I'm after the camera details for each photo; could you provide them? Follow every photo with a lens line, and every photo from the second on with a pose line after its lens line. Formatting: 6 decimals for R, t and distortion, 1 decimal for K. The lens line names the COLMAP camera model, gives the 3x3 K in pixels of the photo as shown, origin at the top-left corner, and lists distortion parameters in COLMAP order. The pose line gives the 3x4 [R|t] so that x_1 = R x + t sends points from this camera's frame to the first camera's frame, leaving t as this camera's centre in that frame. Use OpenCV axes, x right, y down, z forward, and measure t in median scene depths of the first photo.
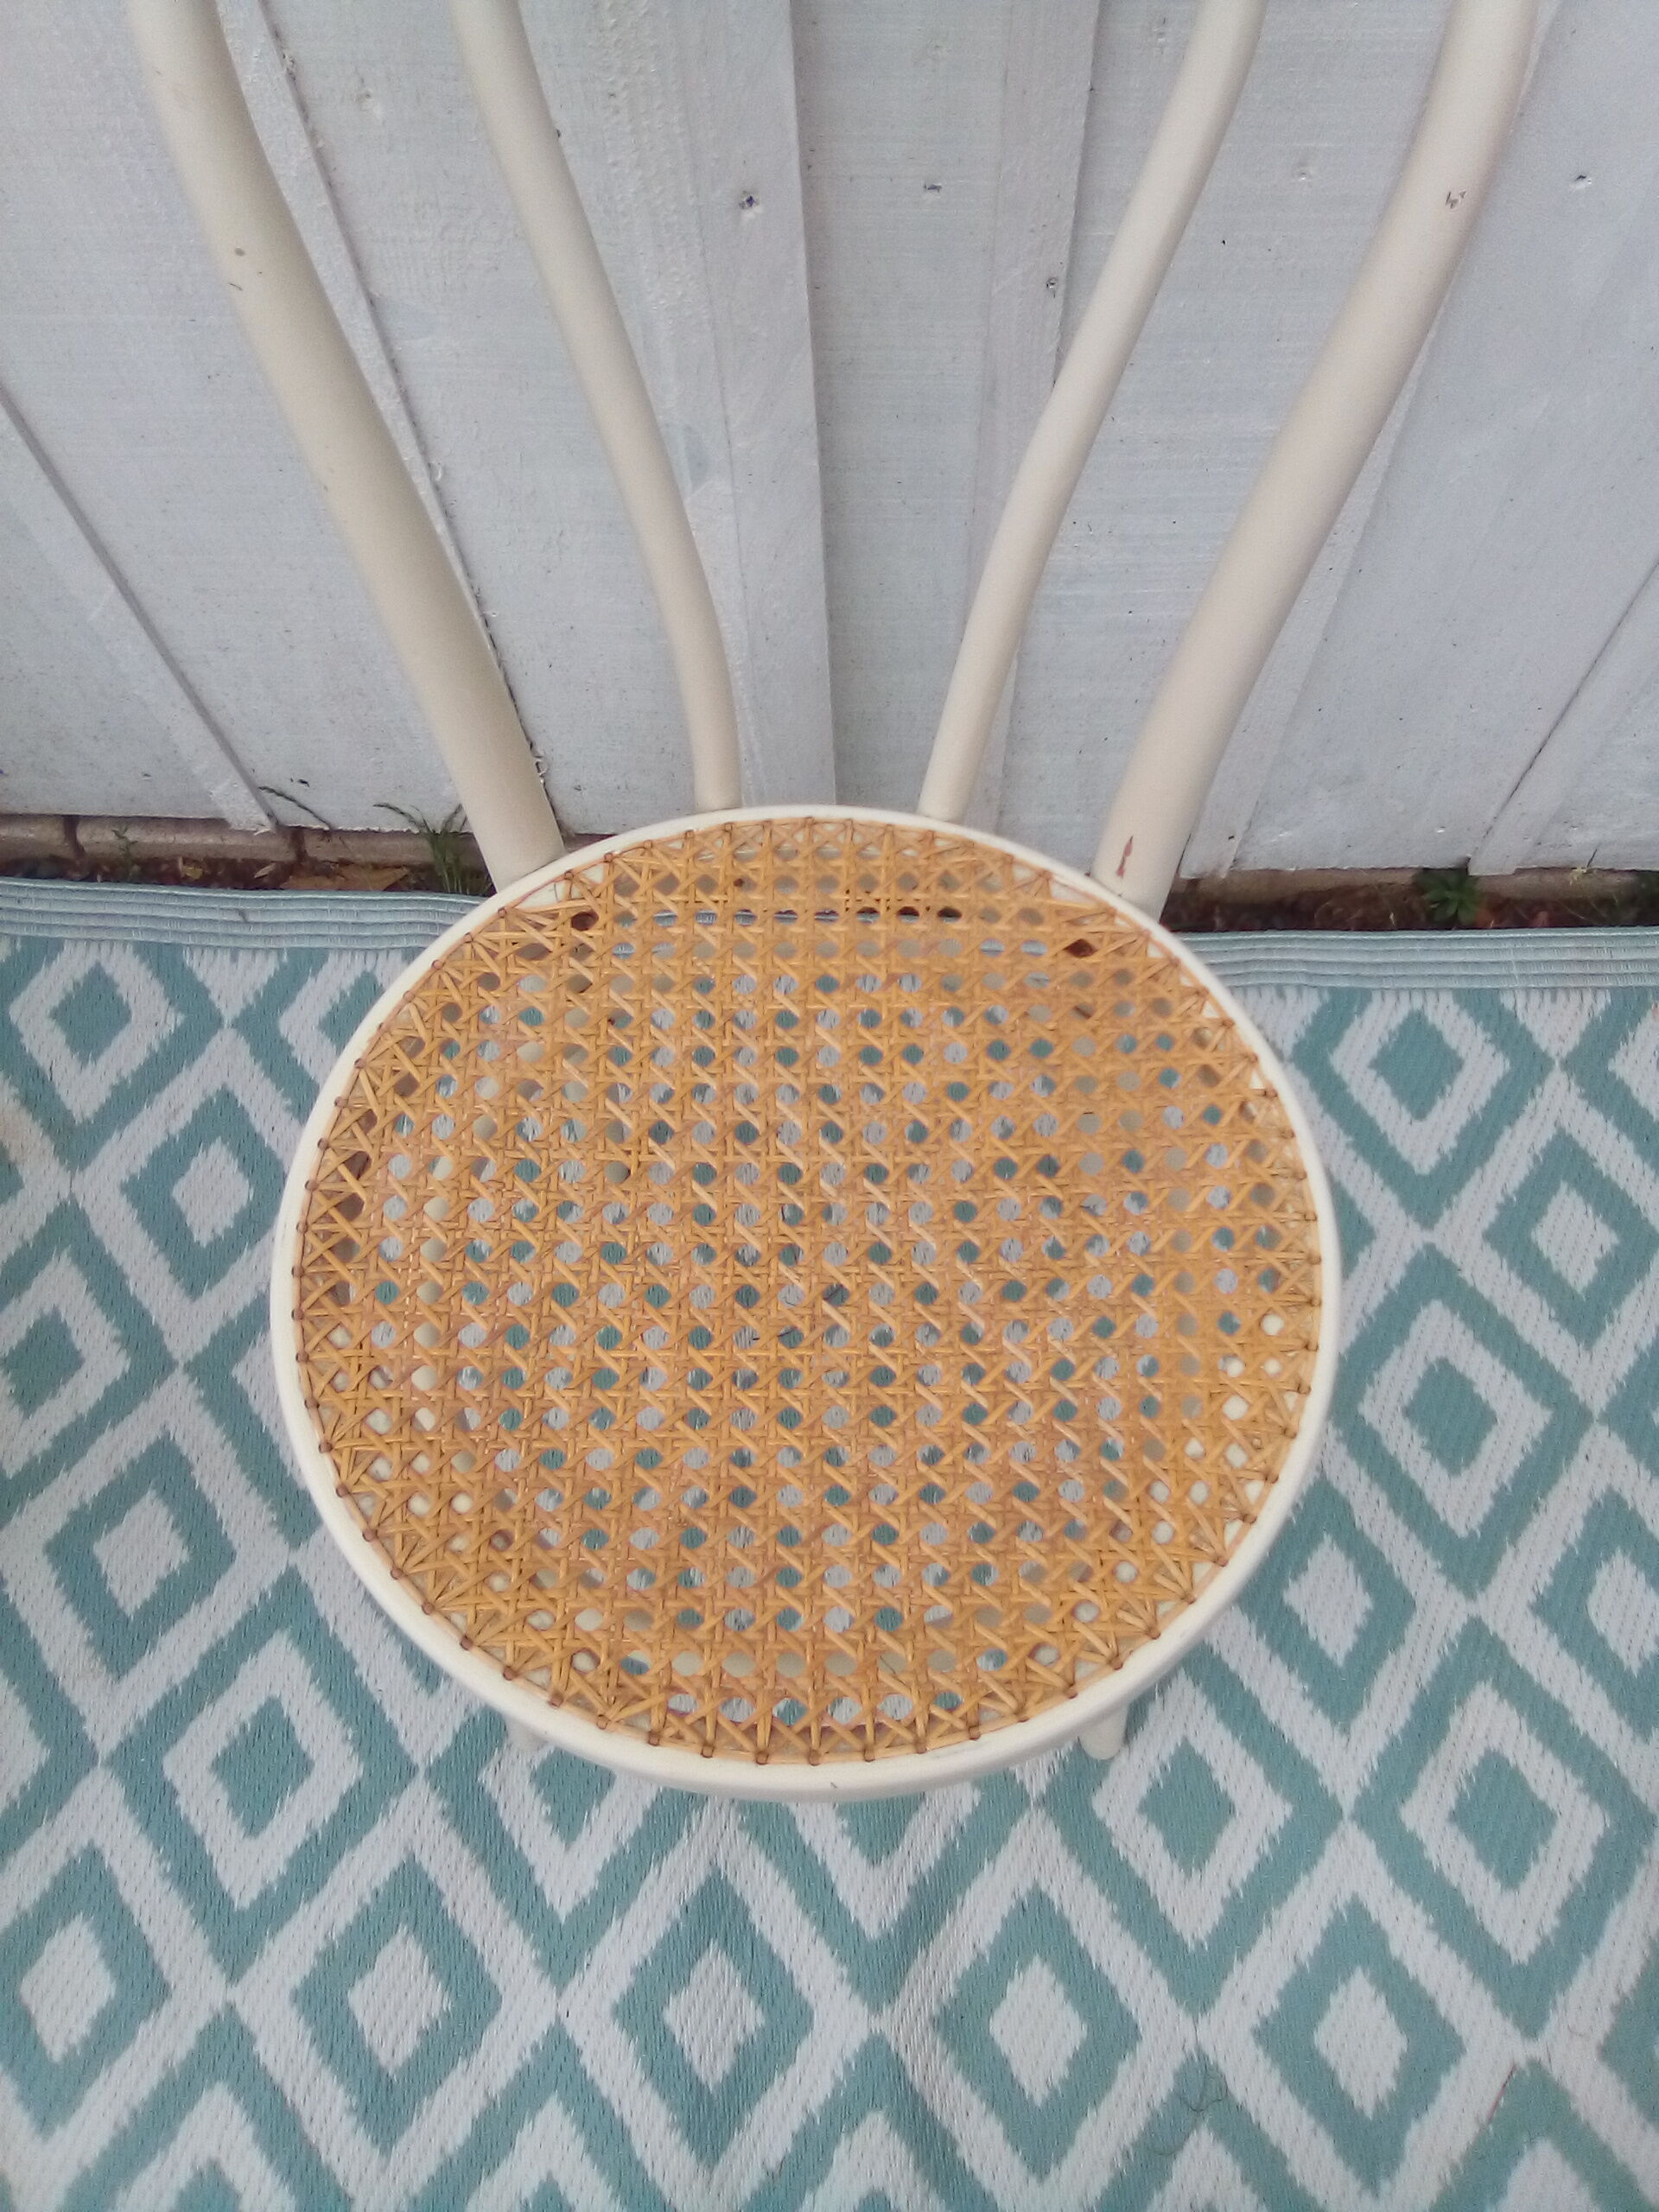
lens RADIAL K [[1844.4, 0, 832.7], [0, 1844.4, 1122.4], [0, 0, 1]] dist [0.015764, -0.049271]
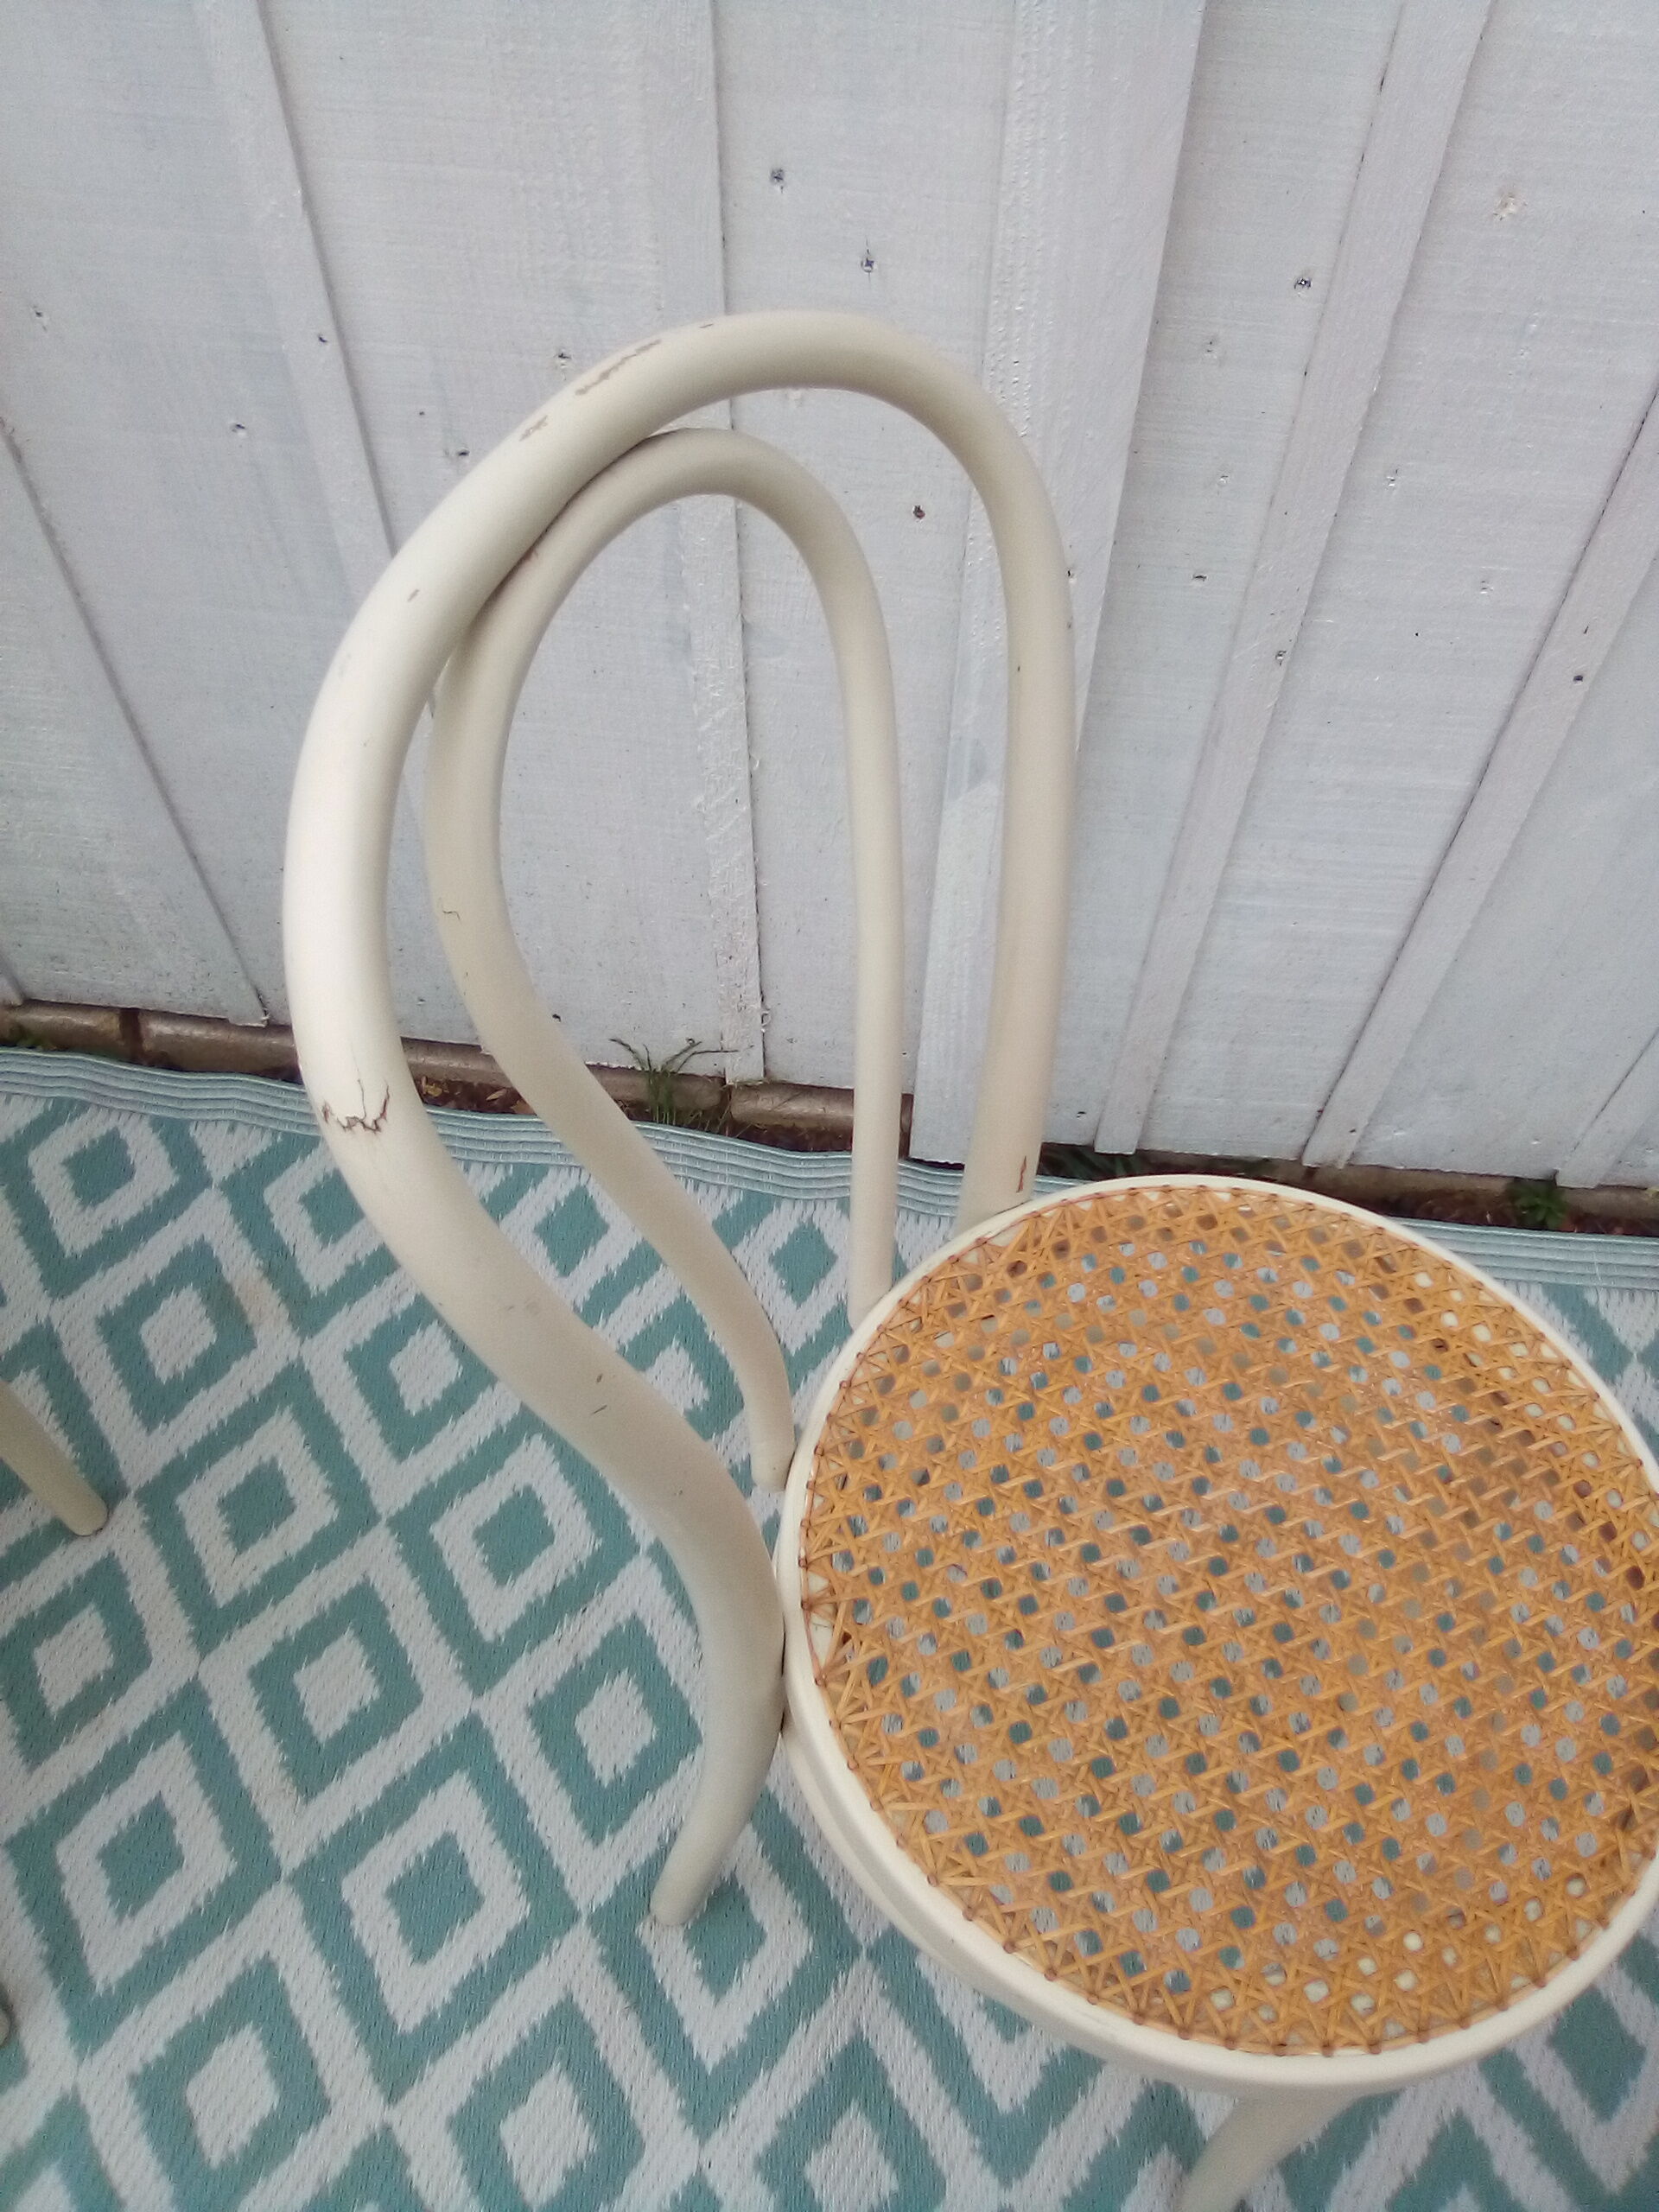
lens RADIAL K [[1844.4, 0, 842.6], [0, 1844.4, 1088.1], [0, 0, 1]] dist [0.015764, -0.049271]
pose [[0.996305, 0.085885, -0.000283, -0.116251], [-0.083906, 0.972626, -0.216698, 0.108138], [-0.018336, 0.215921, 0.976239, -0.142655]]
